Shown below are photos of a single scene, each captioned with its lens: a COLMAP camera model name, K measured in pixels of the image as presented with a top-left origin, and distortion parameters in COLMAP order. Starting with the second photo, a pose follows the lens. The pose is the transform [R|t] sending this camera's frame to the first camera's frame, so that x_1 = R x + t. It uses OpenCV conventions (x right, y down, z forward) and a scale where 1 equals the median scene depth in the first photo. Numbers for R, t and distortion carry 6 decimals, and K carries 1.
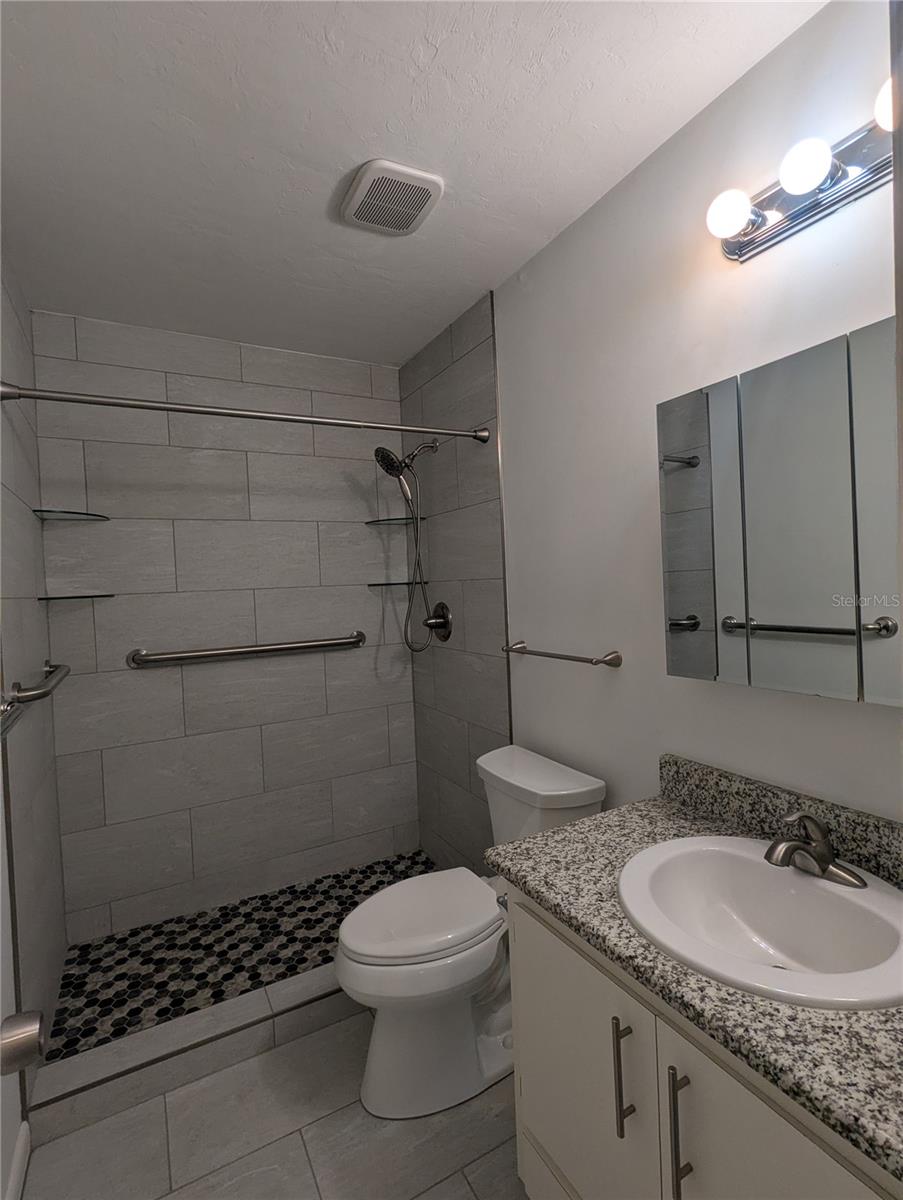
lens RADIAL K [[570.8, 0, 451.1], [0, 570.8, 597.9], [0, 0, 1]] dist [-0.000128, 0.000327]
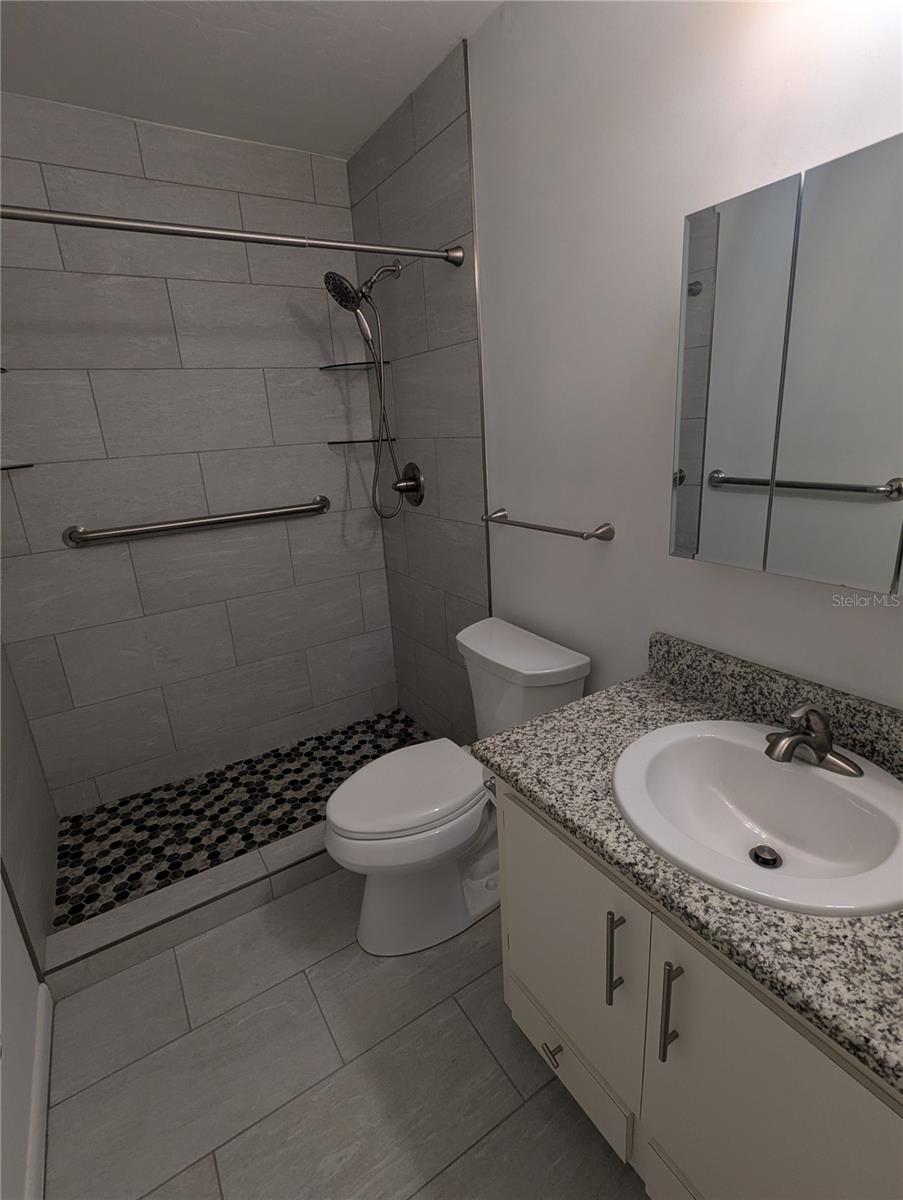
lens RADIAL K [[570.8, 0, 451.1], [0, 570.8, 597.9], [0, 0, 1]] dist [-0.000128, 0.000327]
pose [[0.998019, -0.033969, 0.052952, -0.013829], [0.018643, 0.963582, 0.266763, -0.037285], [-0.060085, -0.265248, 0.962306, 0.098240]]
